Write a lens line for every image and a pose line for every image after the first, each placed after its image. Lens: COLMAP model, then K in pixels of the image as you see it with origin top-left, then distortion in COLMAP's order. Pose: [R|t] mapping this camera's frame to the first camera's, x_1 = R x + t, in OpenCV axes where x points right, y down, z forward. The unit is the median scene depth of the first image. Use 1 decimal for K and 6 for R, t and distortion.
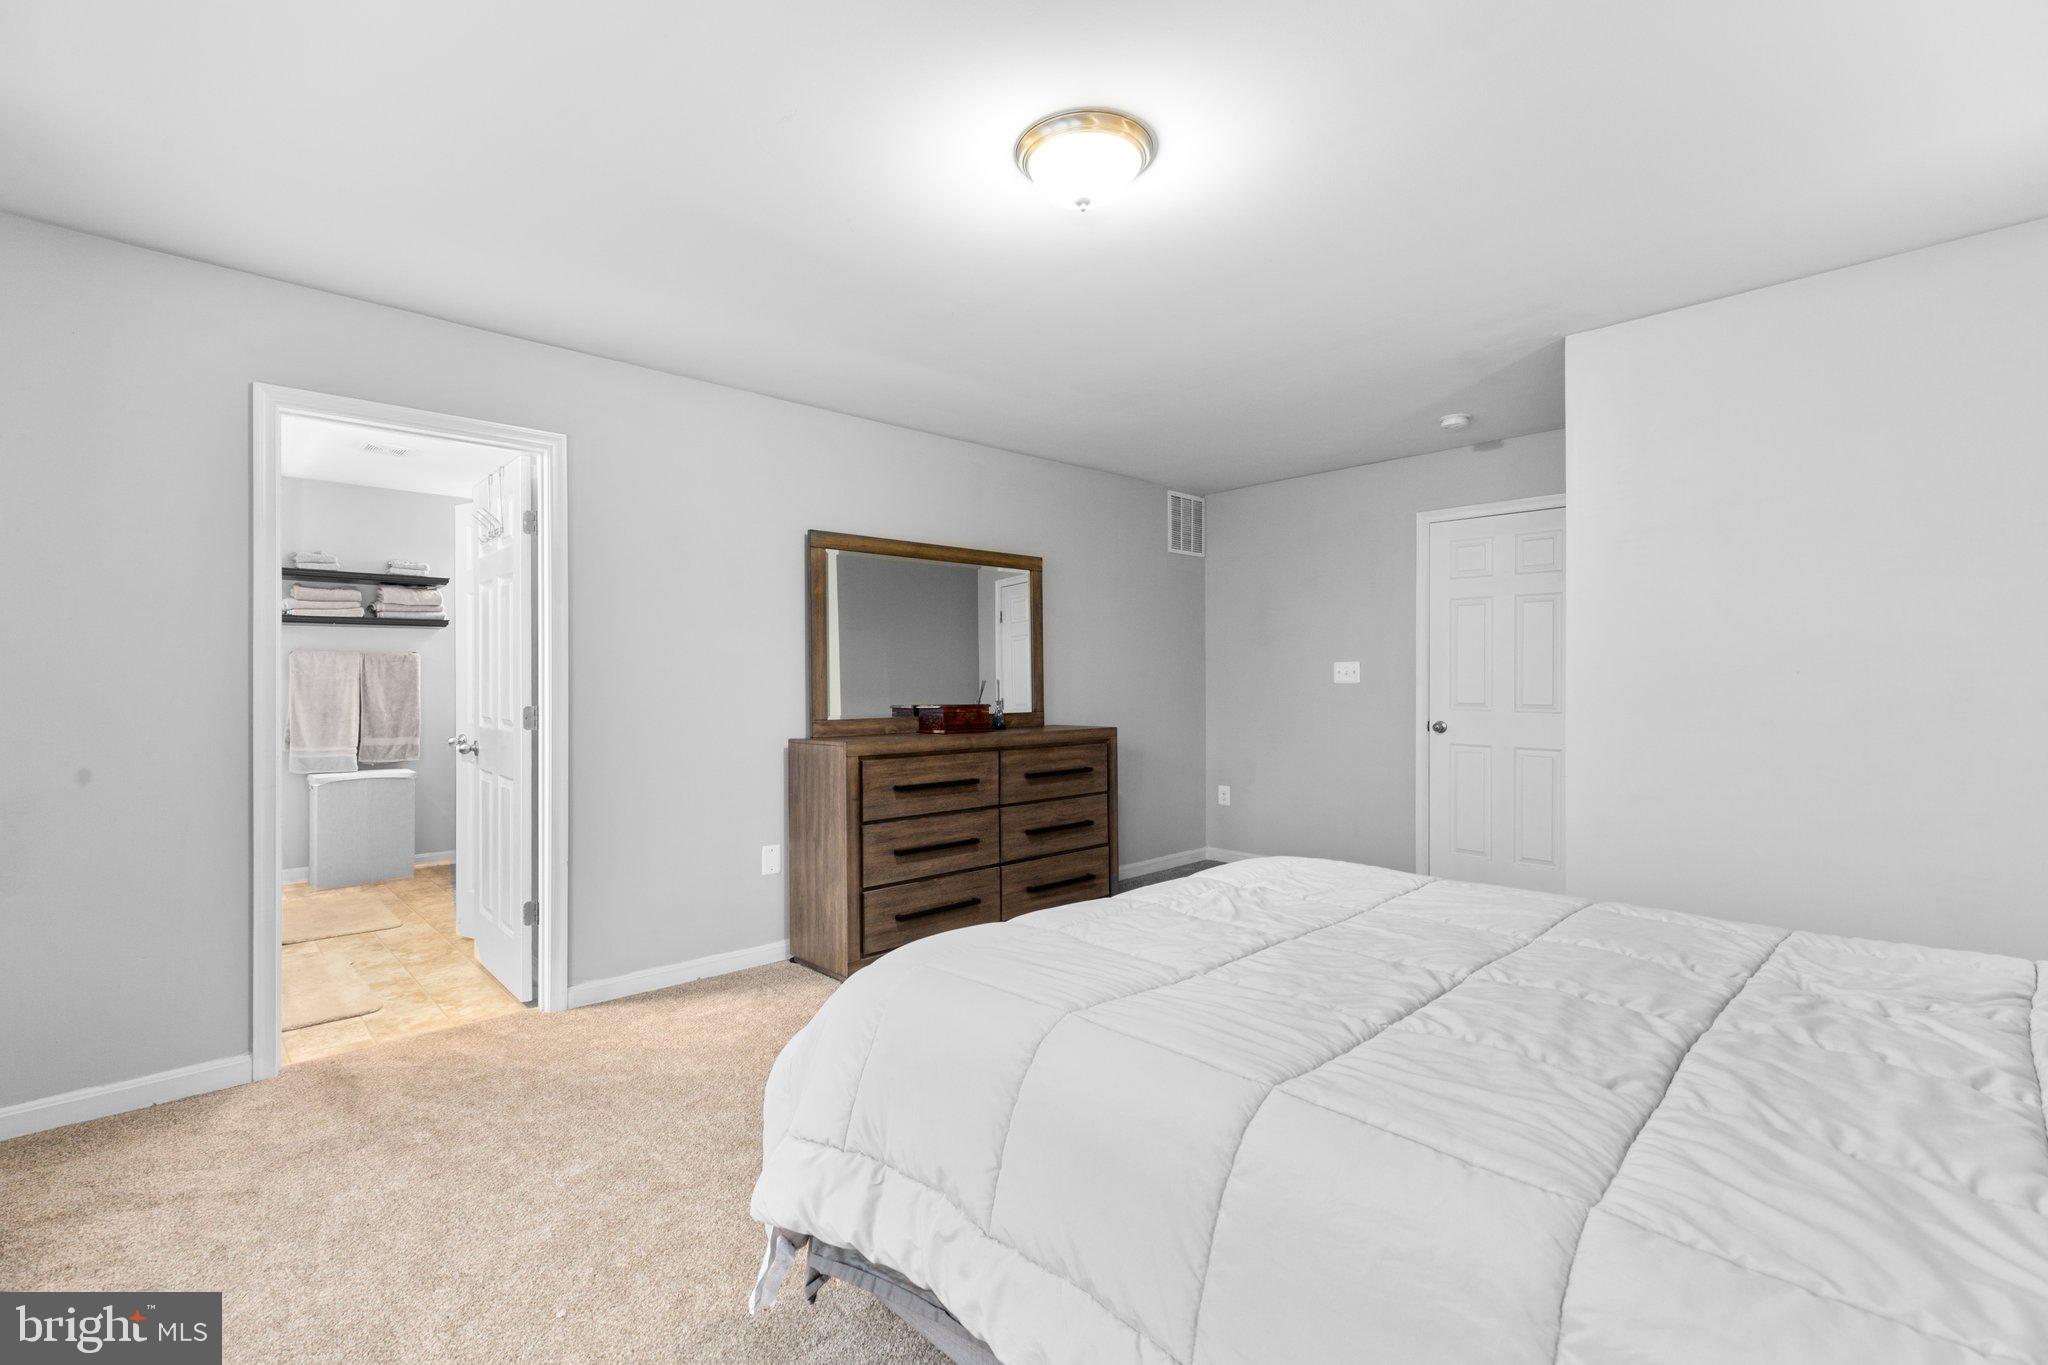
lens RADIAL K [[921.1, 0, 1018.9], [0, 921.1, 674.1], [0, 0, 1]] dist [0.004407, 0.000051]
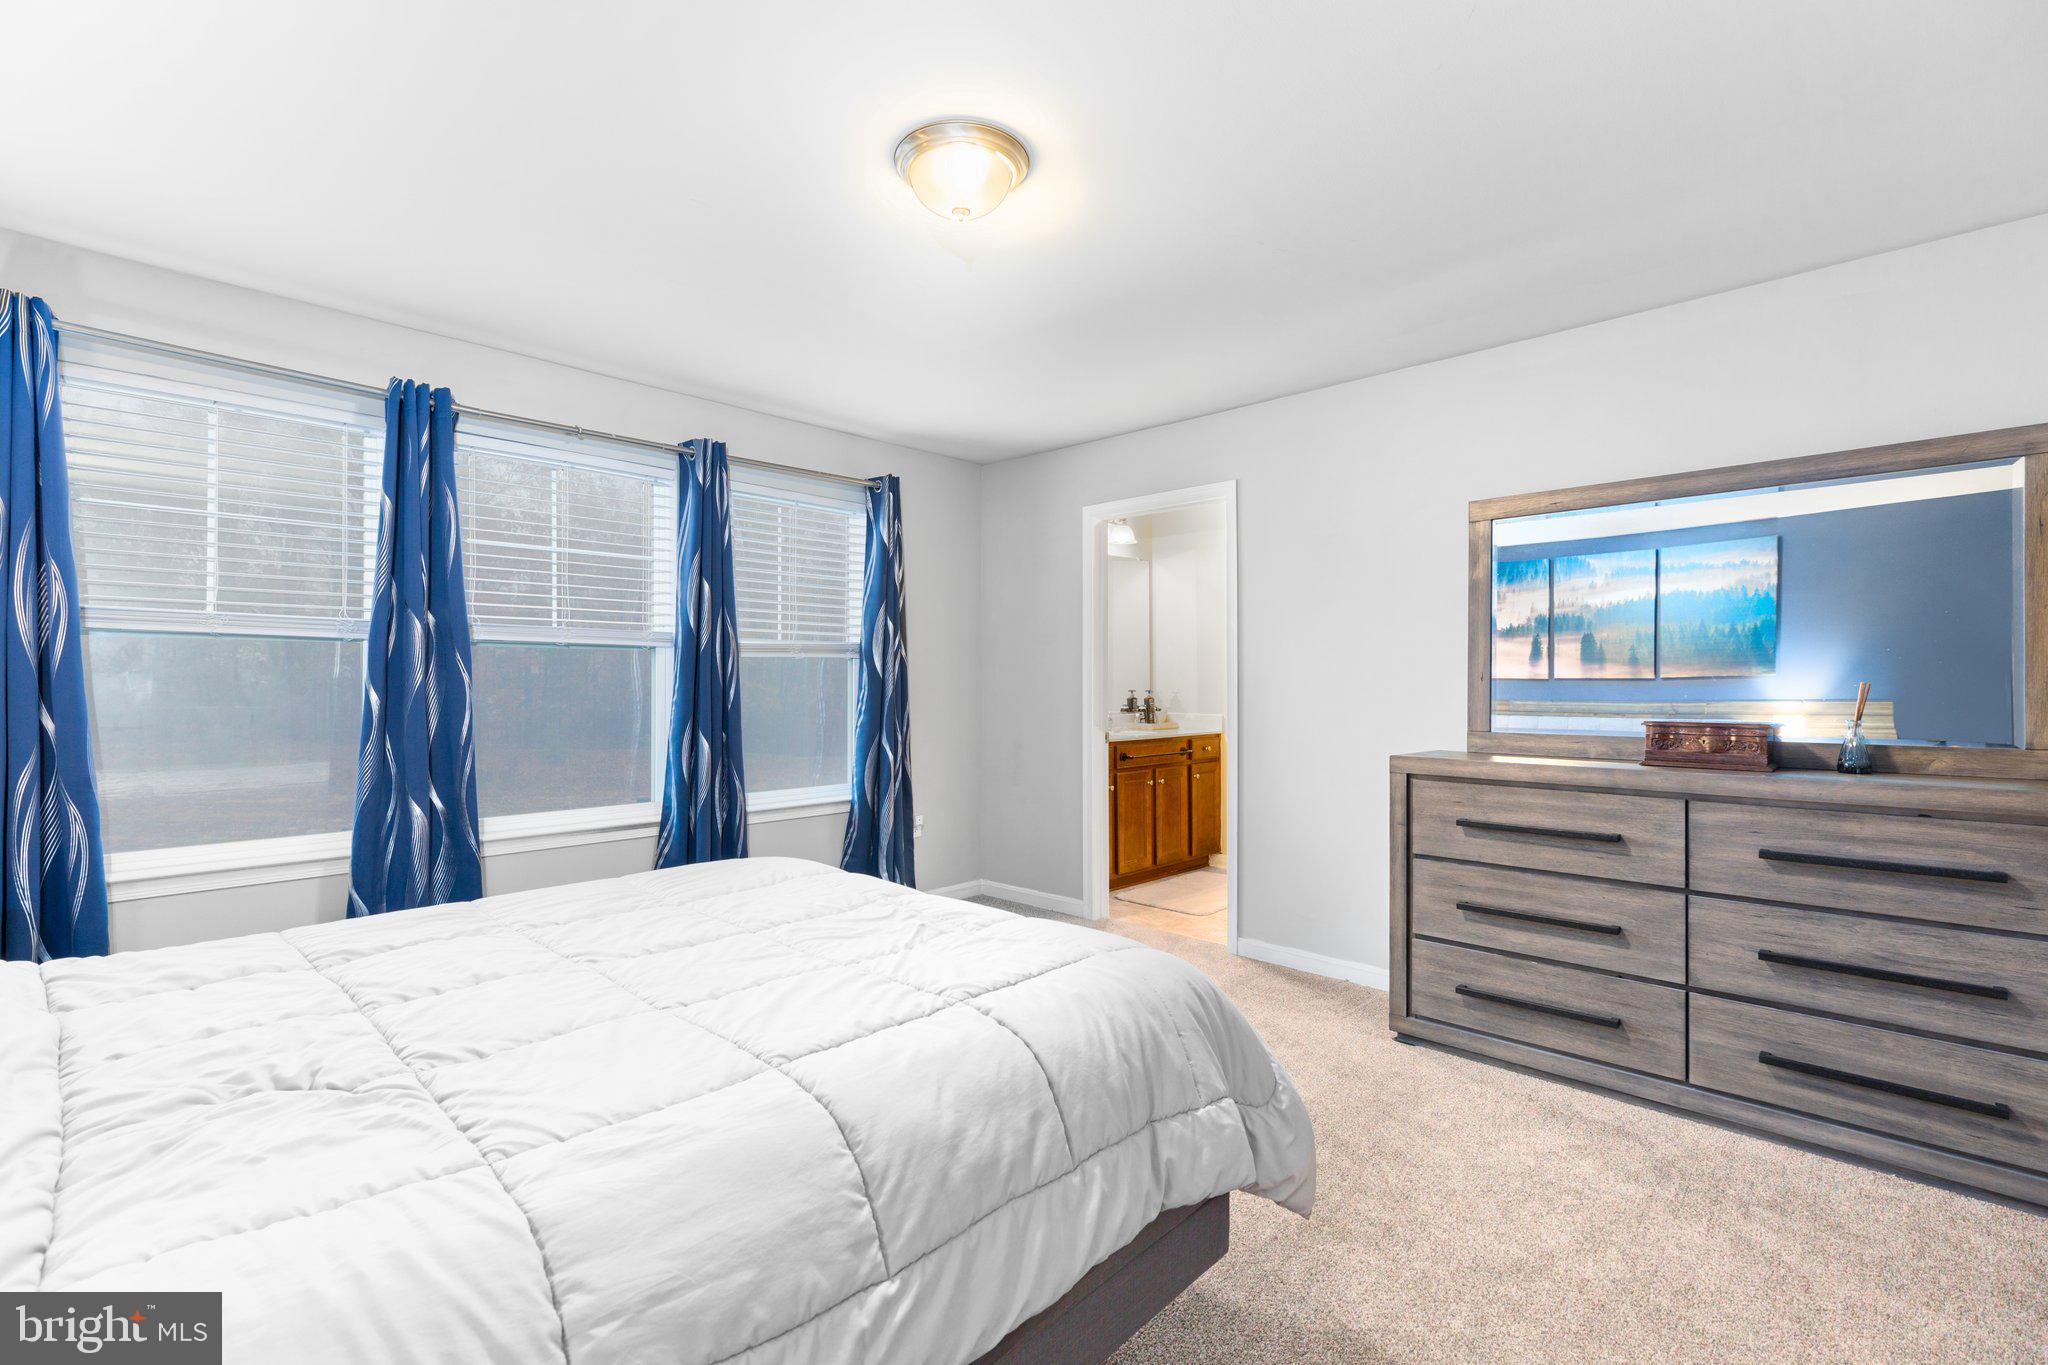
lens RADIAL K [[921.1, 0, 1012.4], [0, 921.1, 689.0], [0, 0, 1]] dist [0.004407, 0.000051]
pose [[0.034298, 0.005646, -0.999396, 0.585116], [0.003669, 0.999977, 0.005775, 0.005567], [0.999405, -0.003865, 0.034276, 0.553189]]
